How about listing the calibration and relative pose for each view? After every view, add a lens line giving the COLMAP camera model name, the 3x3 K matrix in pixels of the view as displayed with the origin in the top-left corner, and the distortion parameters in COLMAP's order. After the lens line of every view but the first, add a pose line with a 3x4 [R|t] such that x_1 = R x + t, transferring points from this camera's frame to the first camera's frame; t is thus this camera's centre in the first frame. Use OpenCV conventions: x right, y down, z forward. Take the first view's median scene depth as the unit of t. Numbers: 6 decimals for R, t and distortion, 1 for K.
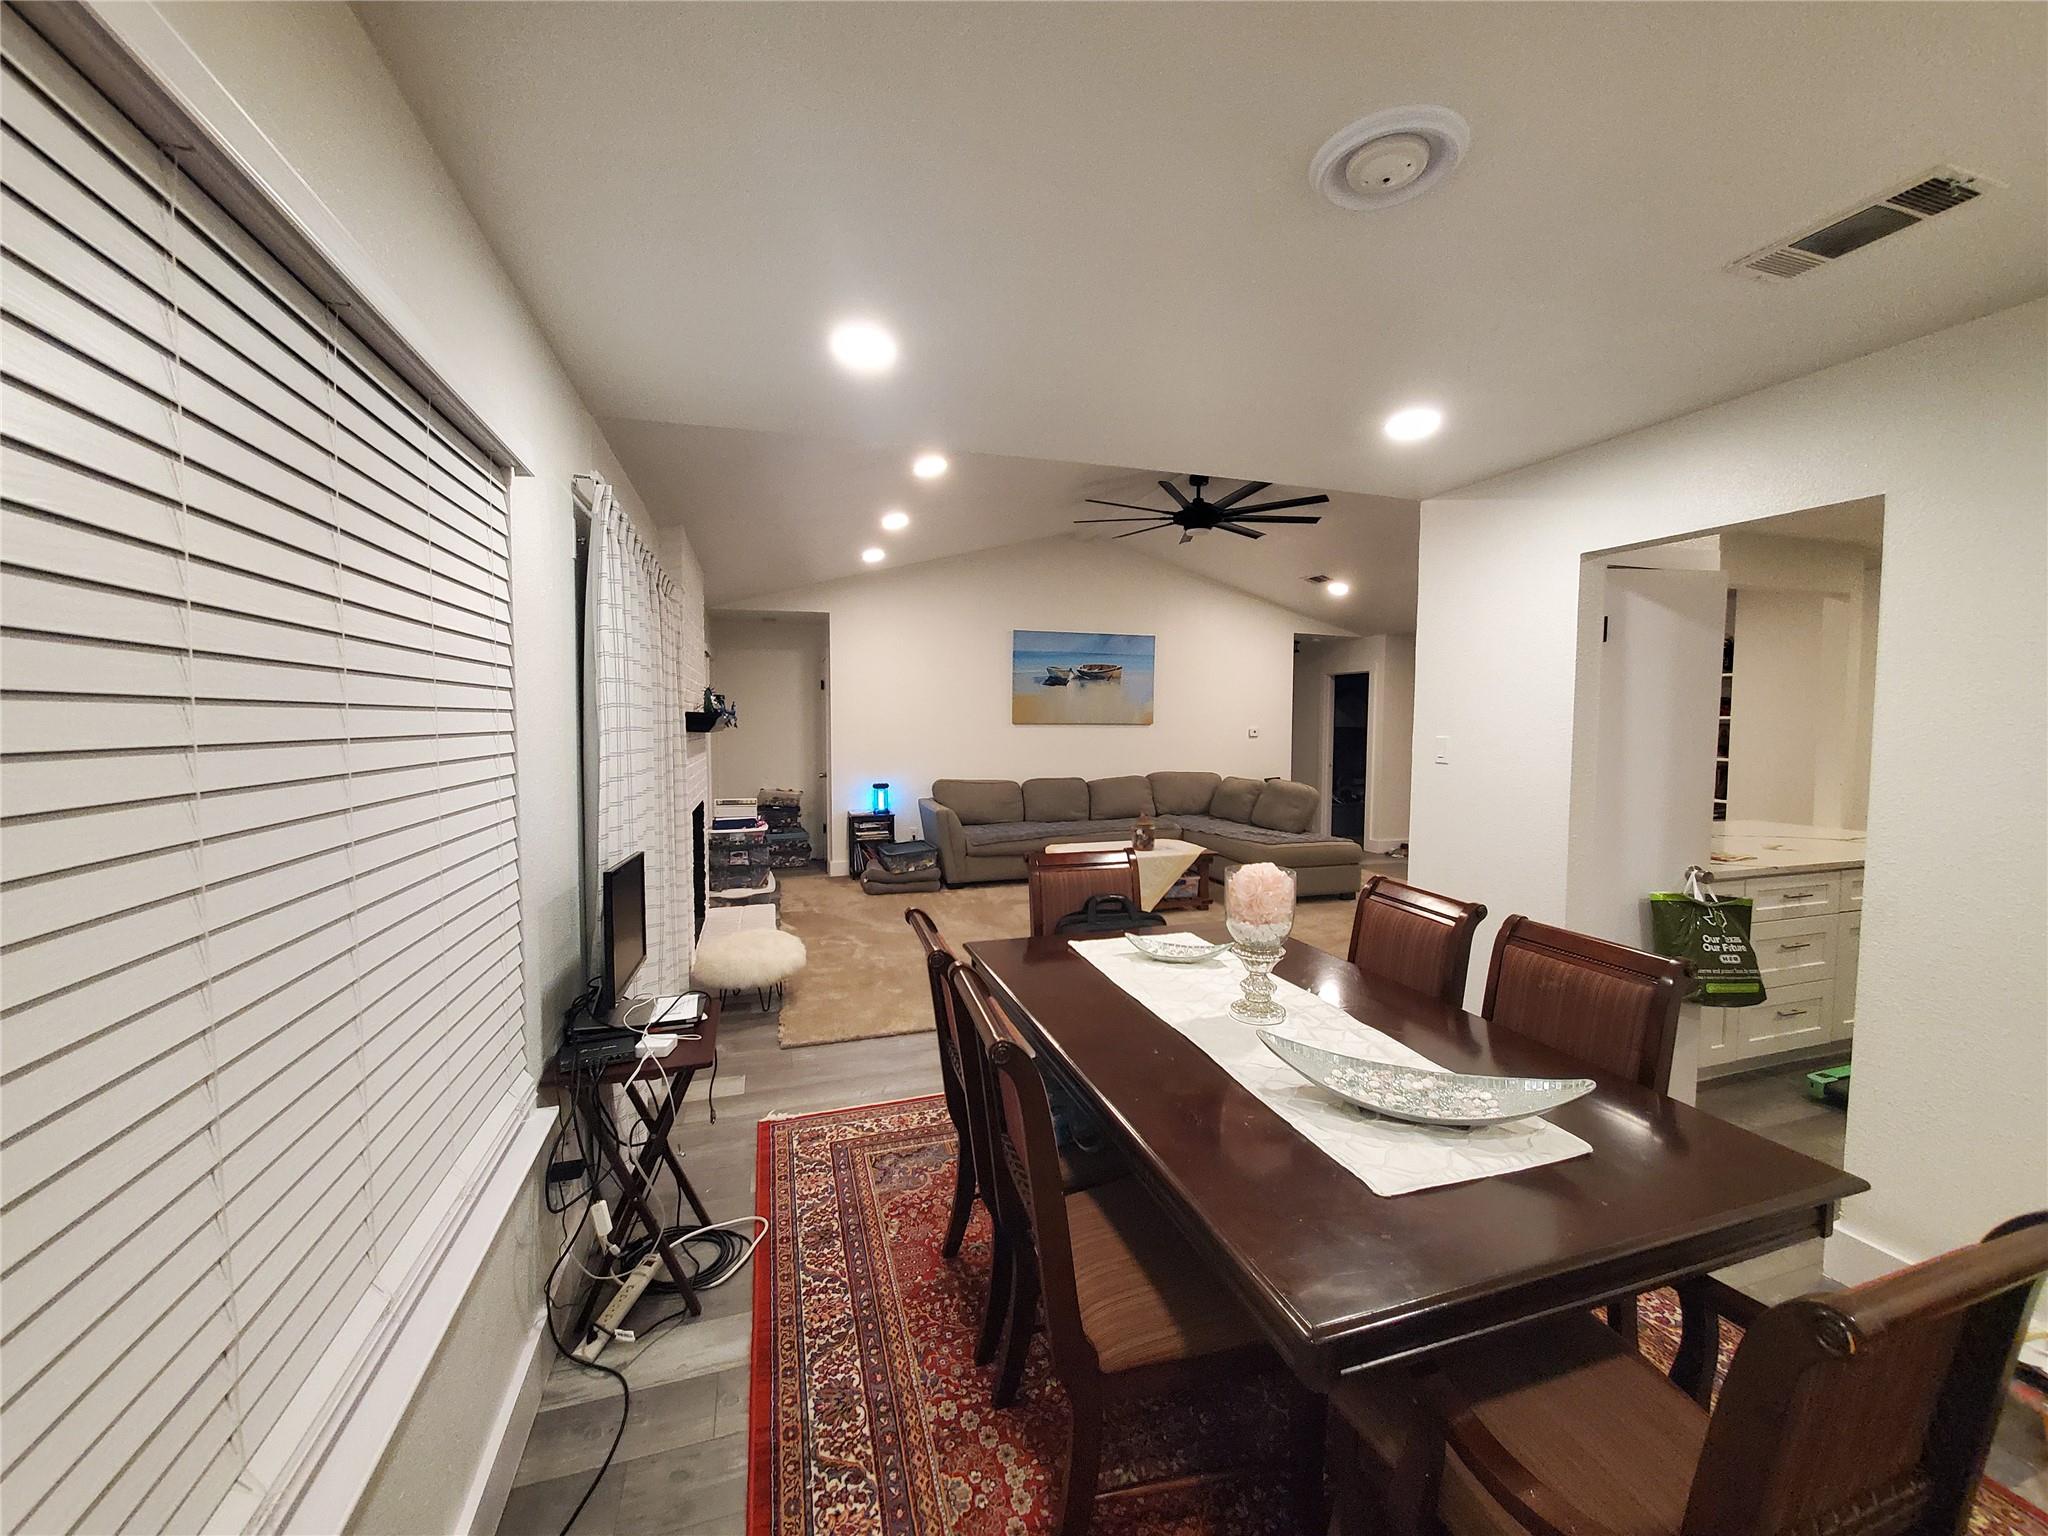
lens RADIAL K [[811.5, 0, 1033.5], [0, 811.5, 765.1], [0, 0, 1]] dist [-0.000232, -0.000204]
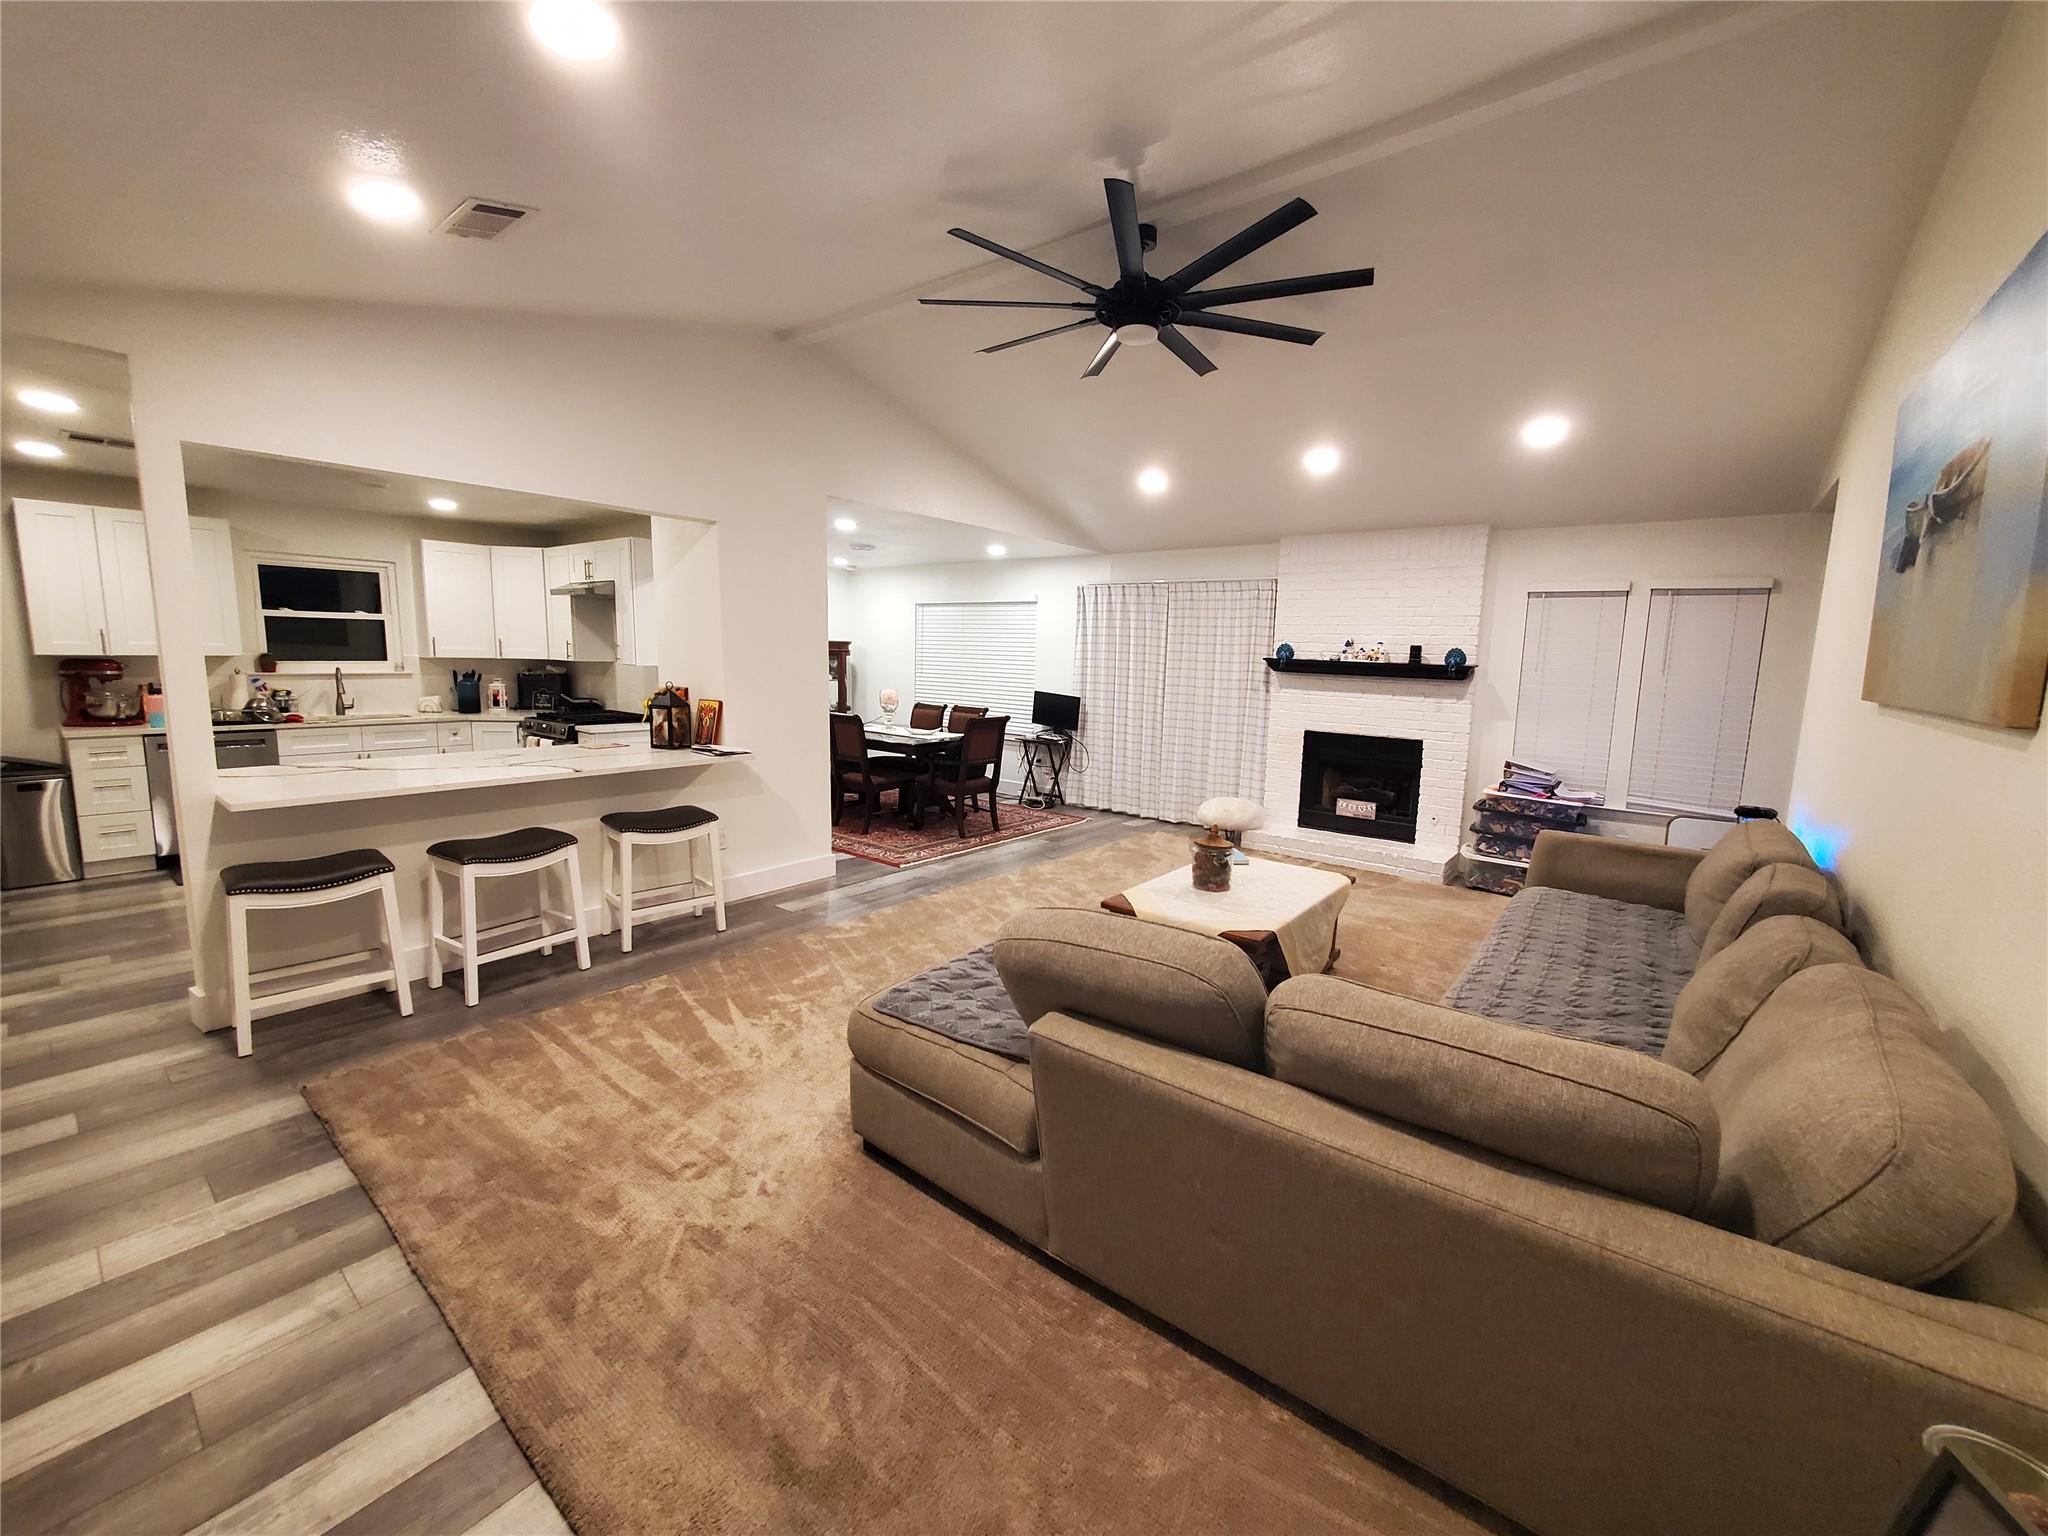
lens RADIAL K [[811.5, 0, 1043.9], [0, 811.5, 750.6], [0, 0, 1]] dist [-0.000232, -0.000204]
pose [[-0.824814, 0.044125, -0.563679, 0.433559], [-0.061402, 0.984063, 0.166880, -0.064266], [0.562060, 0.172257, -0.808960, 1.066391]]
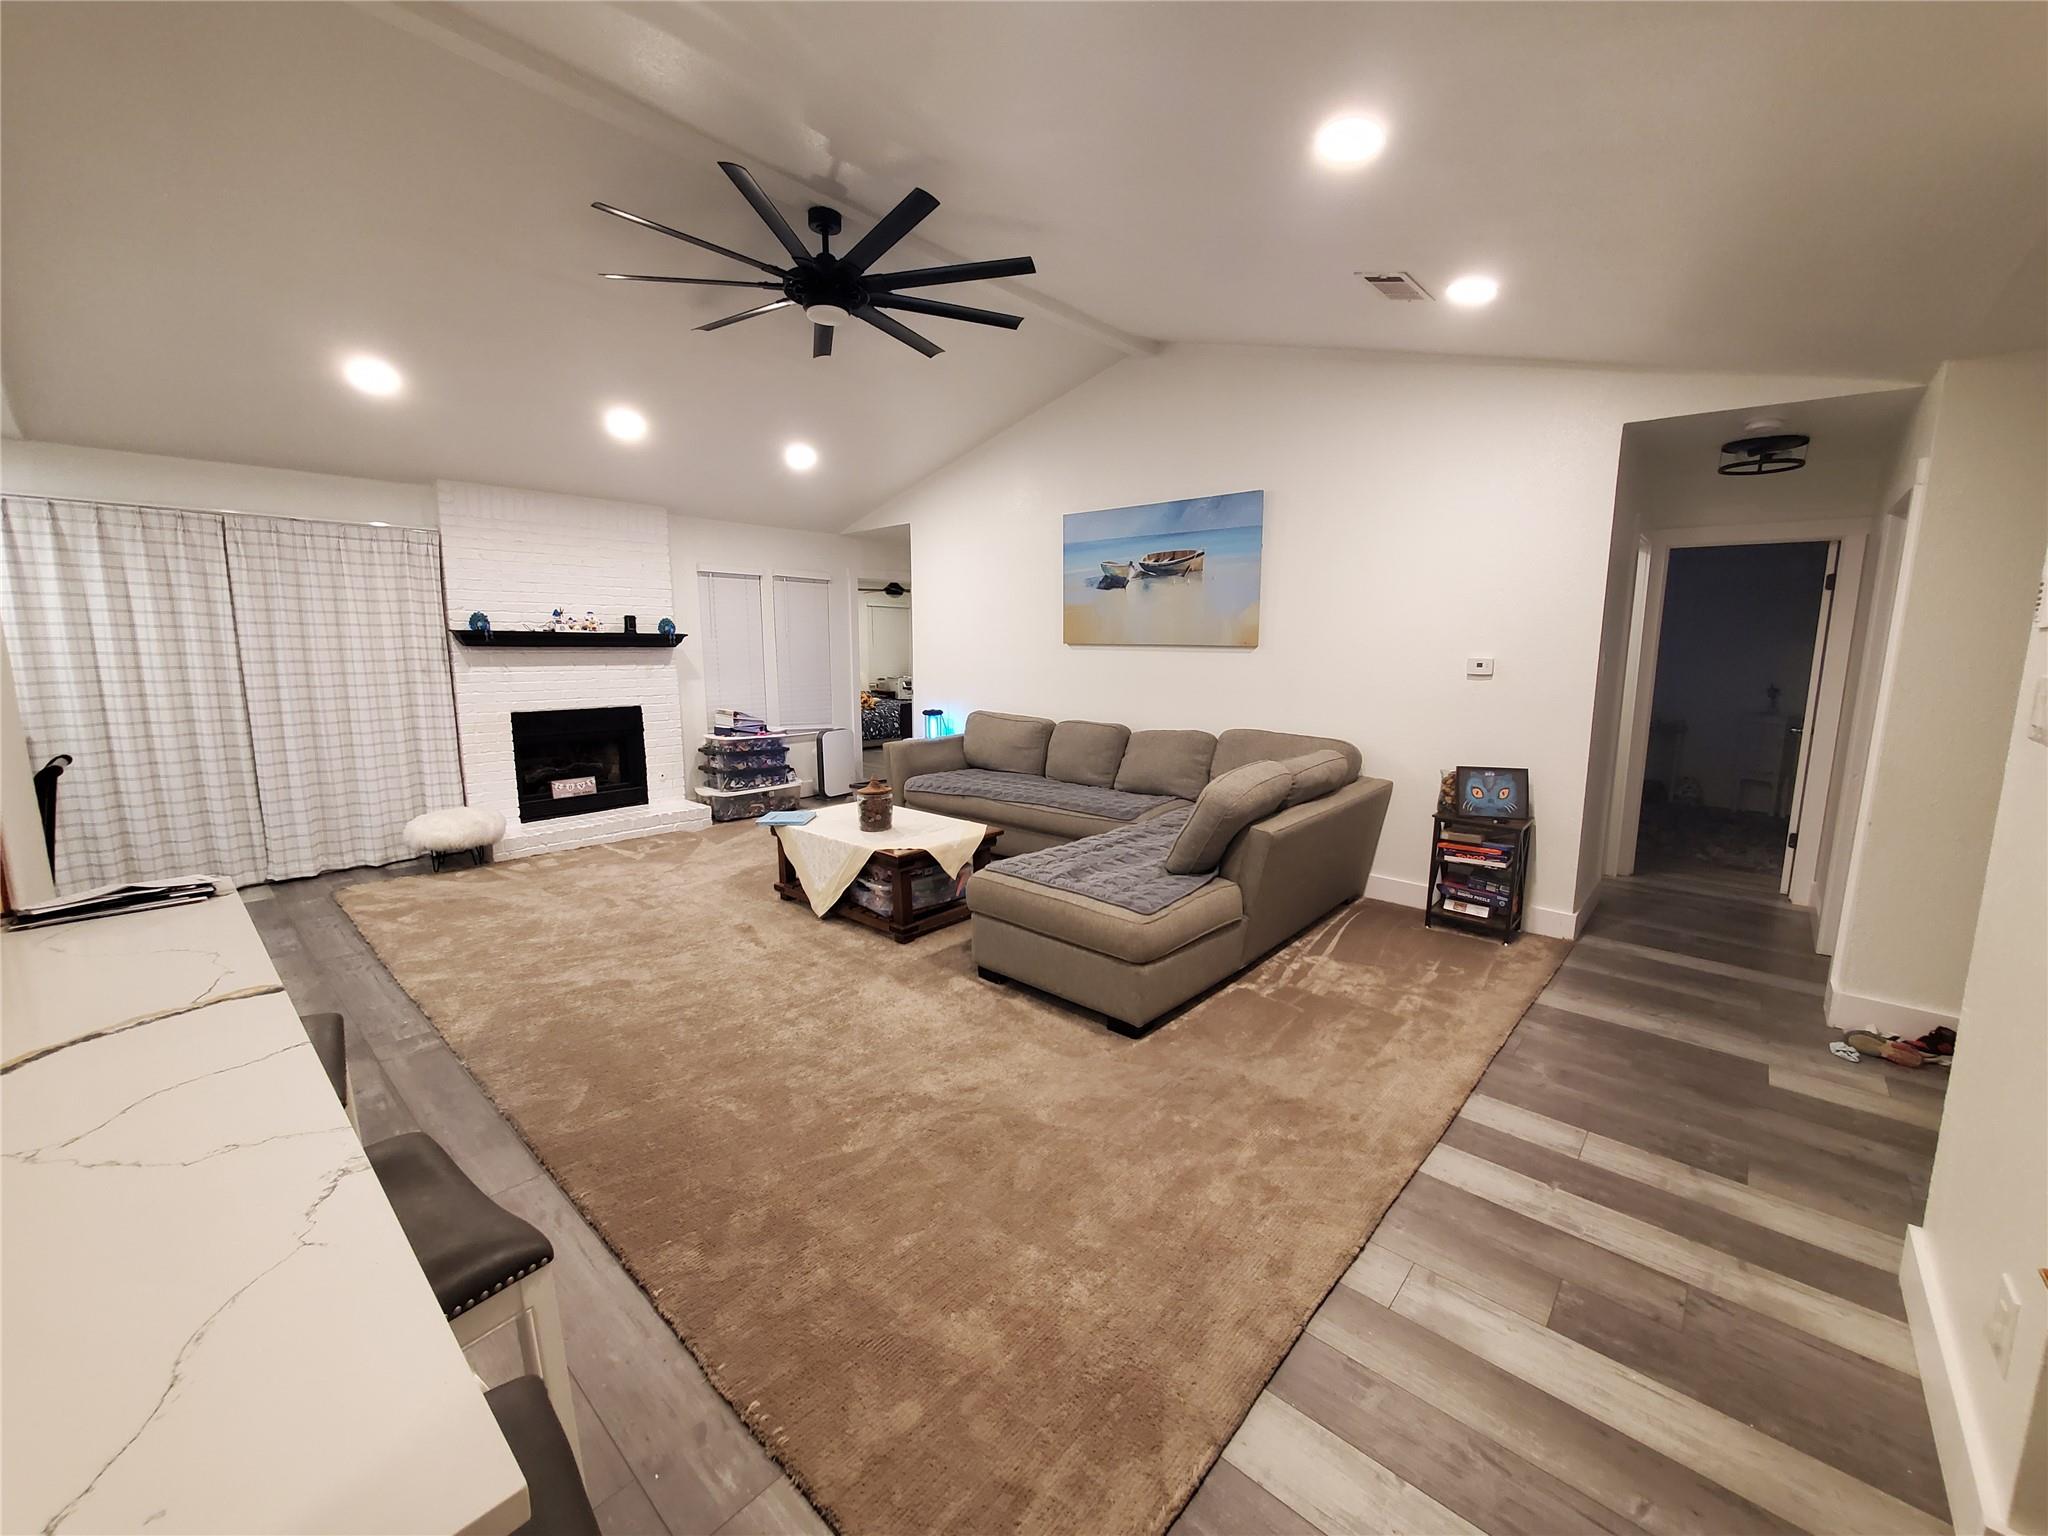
lens RADIAL K [[811.5, 0, 1032.9], [0, 811.5, 757.6], [0, 0, 1]] dist [-0.000232, -0.000204]
pose [[0.507145, 0.125242, -0.852712, 0.598073], [-0.051956, 0.992029, 0.114804, -0.031223], [0.860293, -0.013919, 0.509609, 0.586627]]
